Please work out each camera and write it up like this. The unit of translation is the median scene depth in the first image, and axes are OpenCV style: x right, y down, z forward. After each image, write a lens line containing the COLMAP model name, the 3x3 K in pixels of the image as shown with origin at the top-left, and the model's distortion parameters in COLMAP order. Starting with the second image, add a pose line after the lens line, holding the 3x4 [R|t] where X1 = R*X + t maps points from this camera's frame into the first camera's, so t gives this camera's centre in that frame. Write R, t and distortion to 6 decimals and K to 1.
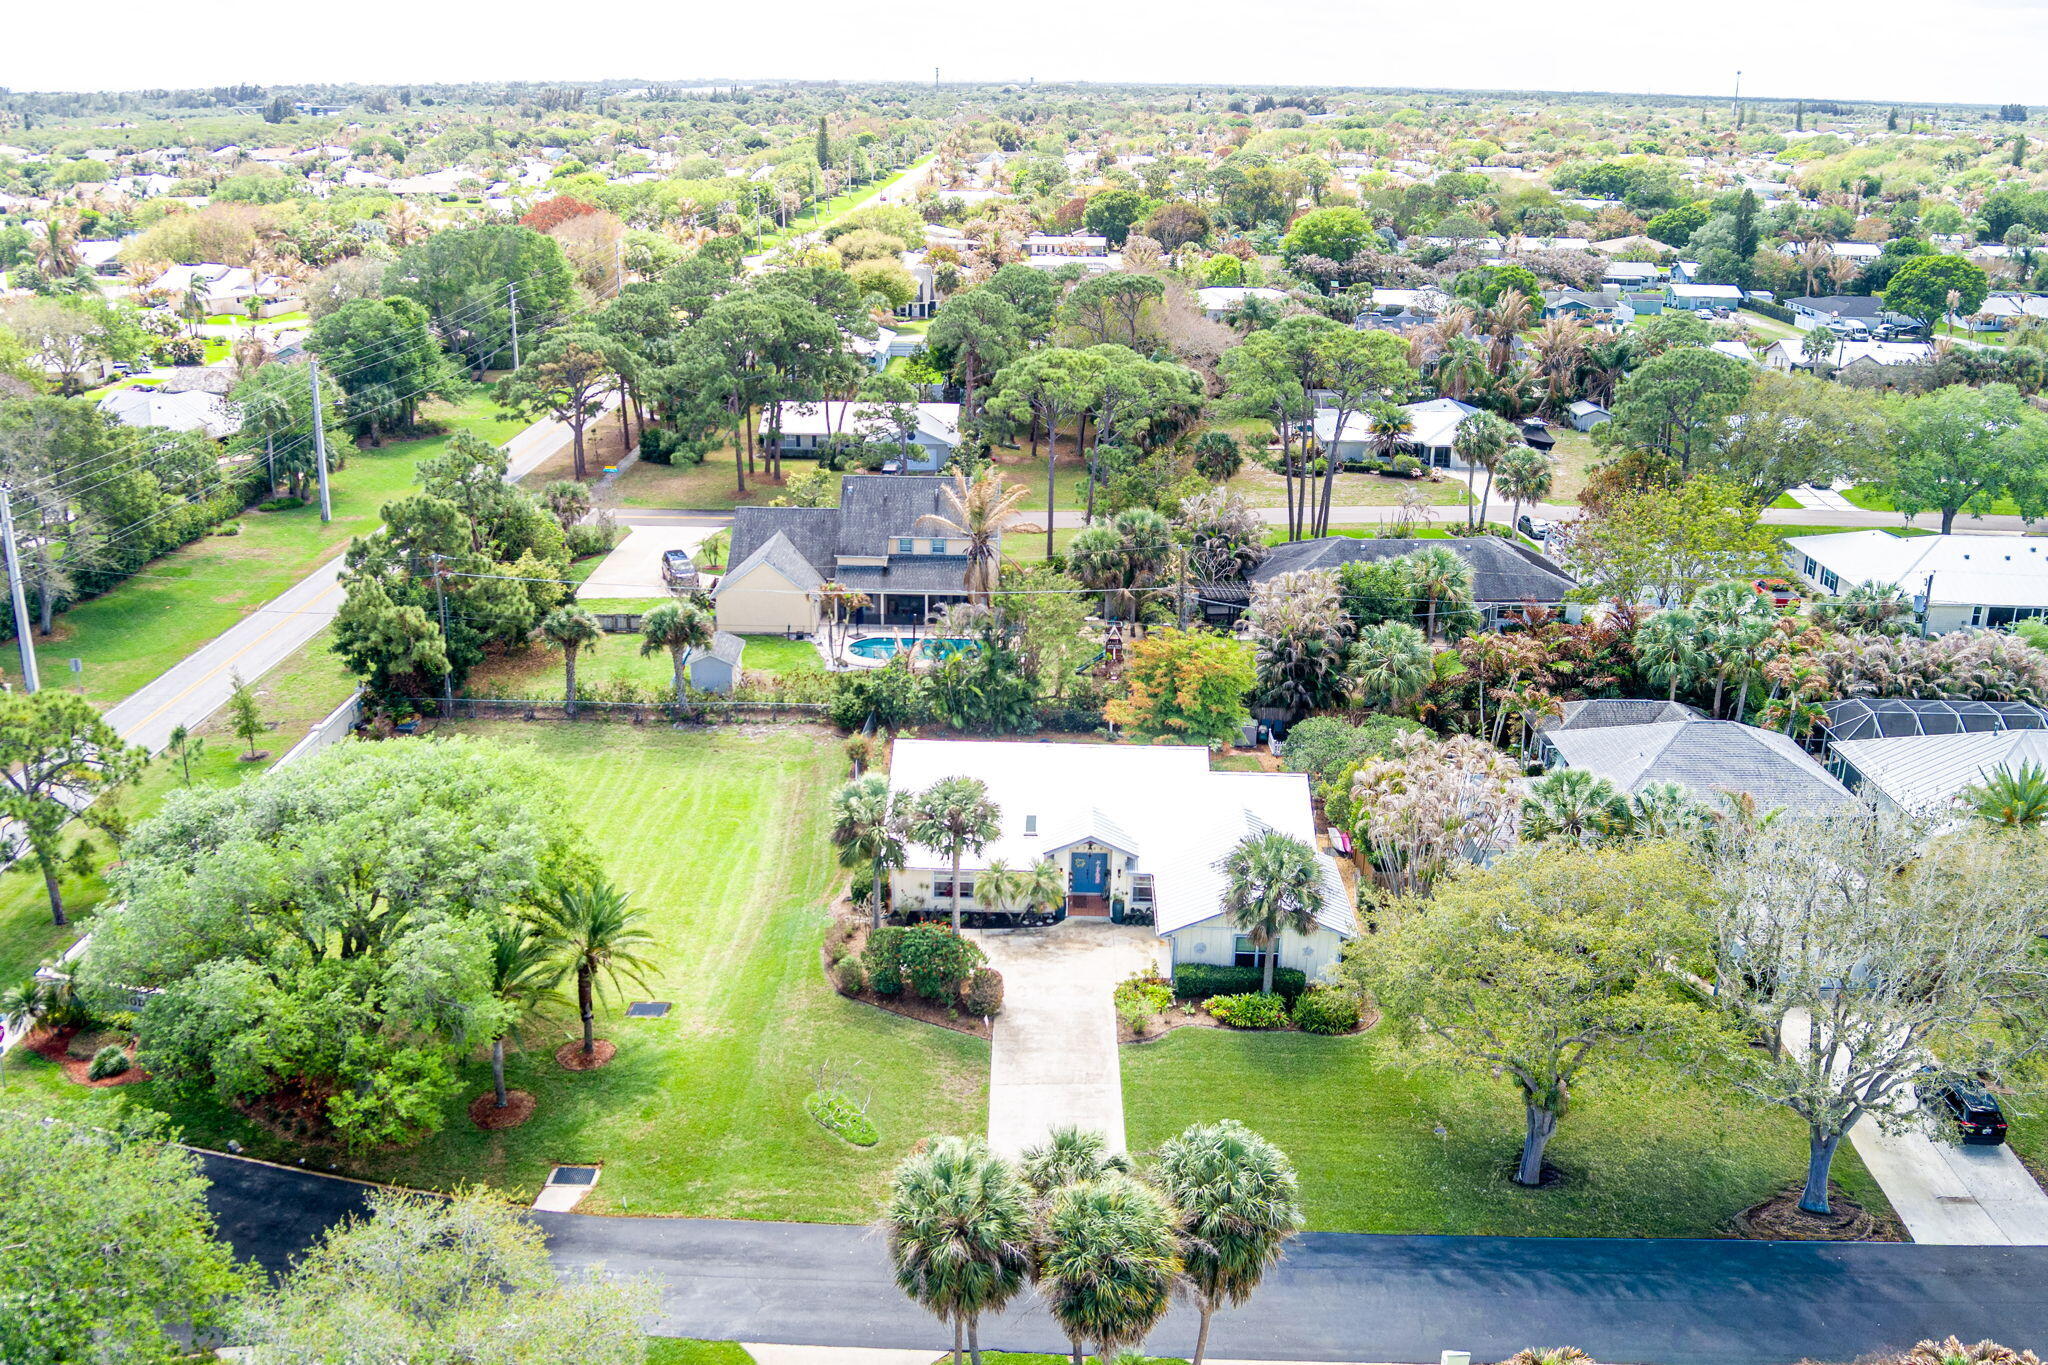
lens RADIAL K [[1674.8, 0, 1018.6], [0, 1674.8, 592.3], [0, 0, 1]] dist [-0.066968, 0.010801]
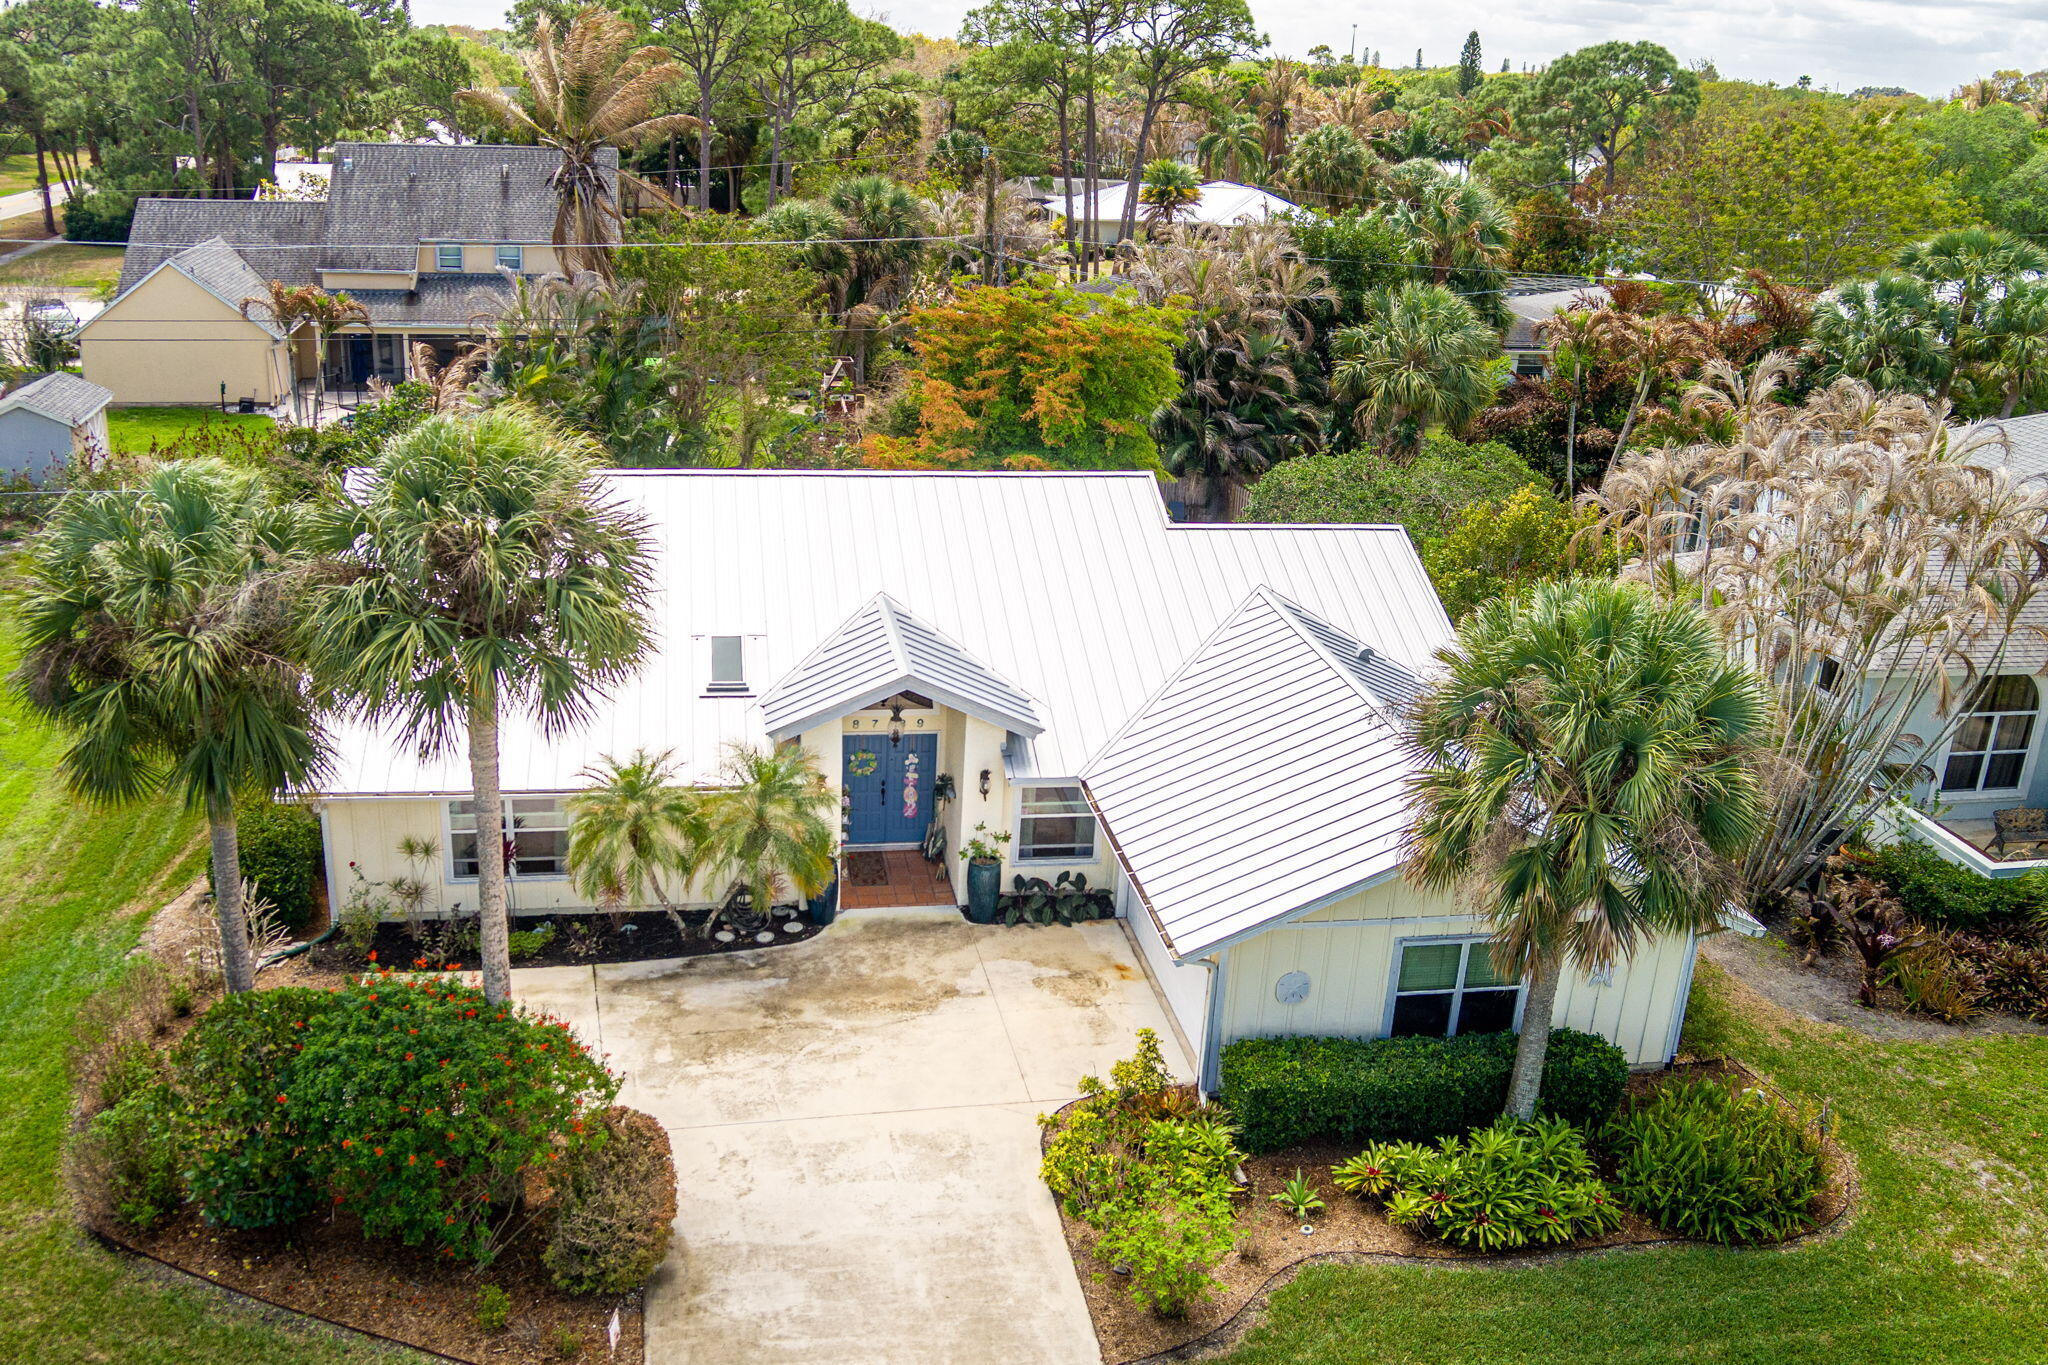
lens RADIAL K [[1756.3, 0, 1011.2], [0, 1756.3, 629.5], [0, 0, 1]] dist [-0.073243, 0.009153]
pose [[0.978762, -0.031929, 0.202500, -0.006648], [0.022246, 0.998506, 0.049914, 0.085866], [-0.203791, -0.044349, 0.978009, 0.465789]]
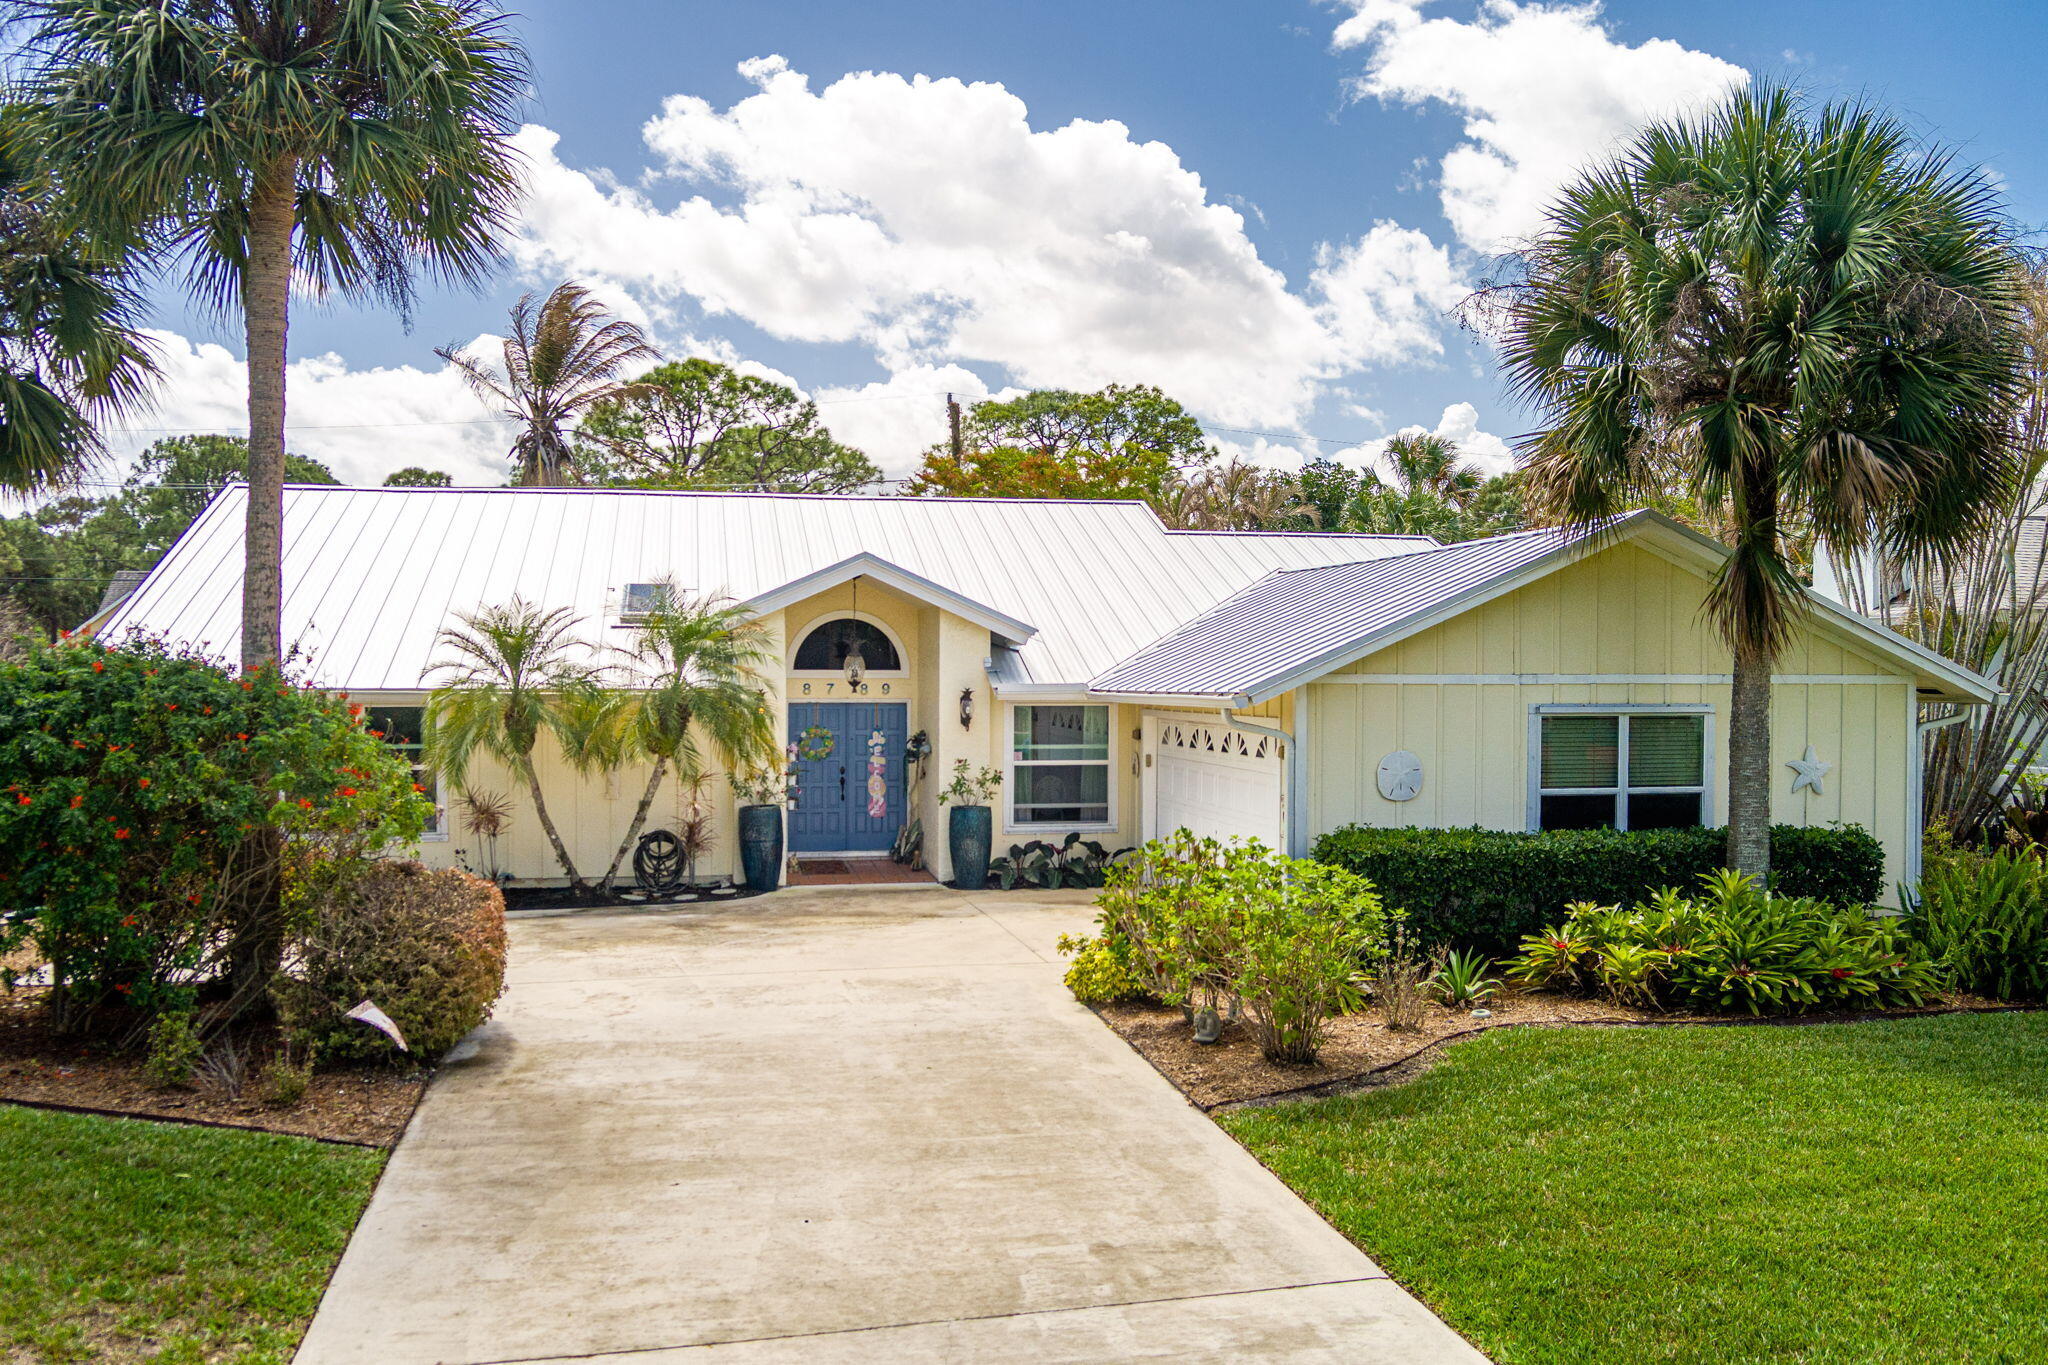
lens RADIAL K [[1674.8, 0, 1018.6], [0, 1674.8, 592.3], [0, 0, 1]] dist [-0.066968, 0.010801]
pose [[0.973922, 0.001029, 0.226882, 0.003114], [0.069207, 0.950985, -0.301394, 0.172833], [-0.216072, 0.309236, 0.926113, 0.535455]]
